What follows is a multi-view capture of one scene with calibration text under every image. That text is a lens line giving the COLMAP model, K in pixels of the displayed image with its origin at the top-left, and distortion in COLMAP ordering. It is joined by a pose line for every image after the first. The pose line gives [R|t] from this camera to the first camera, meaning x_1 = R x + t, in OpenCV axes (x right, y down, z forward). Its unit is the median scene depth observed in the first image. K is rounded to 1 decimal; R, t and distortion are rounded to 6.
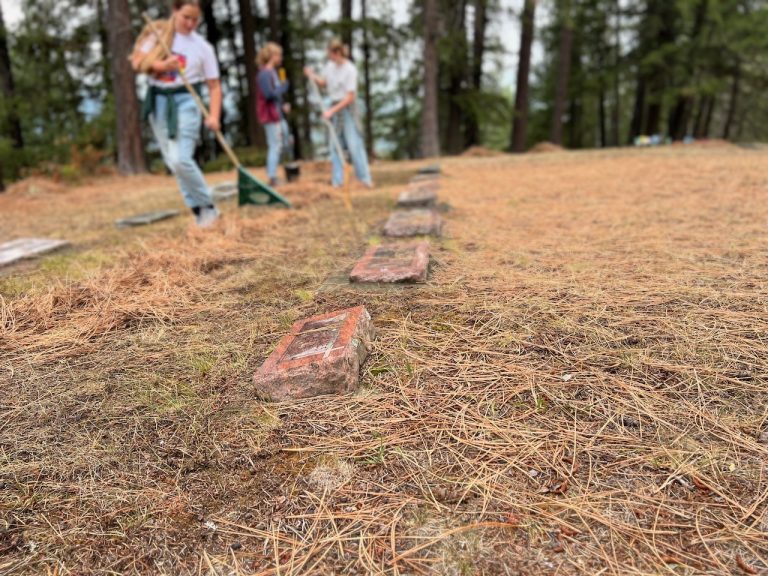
lens RADIAL K [[605.3, 0, 385.2], [0, 605.3, 284.3], [0, 0, 1]] dist [0.046552, -0.059567]
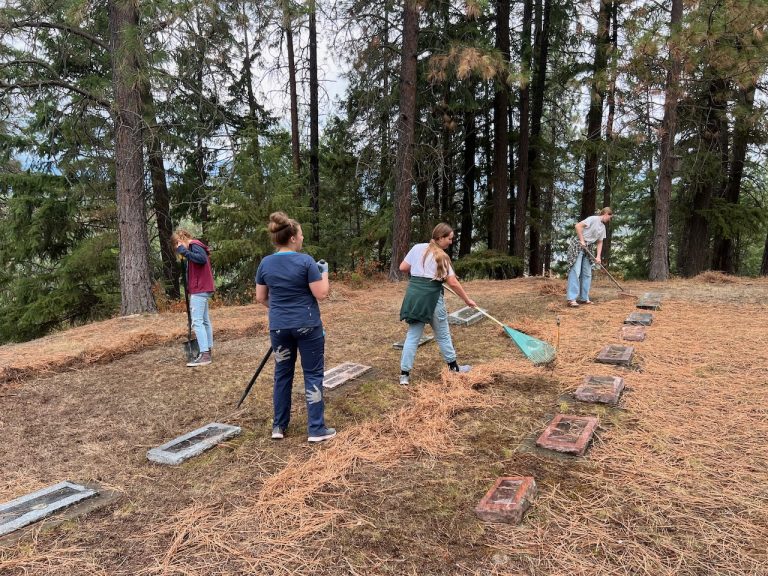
lens RADIAL K [[605.3, 0, 384.2], [0, 605.3, 285.2], [0, 0, 1]] dist [0.046552, -0.059567]
pose [[0.924102, 0.096735, -0.369700, 0.199453], [-0.135462, 0.987531, -0.080206, -0.377105], [0.357332, 0.124199, 0.925683, -1.159124]]
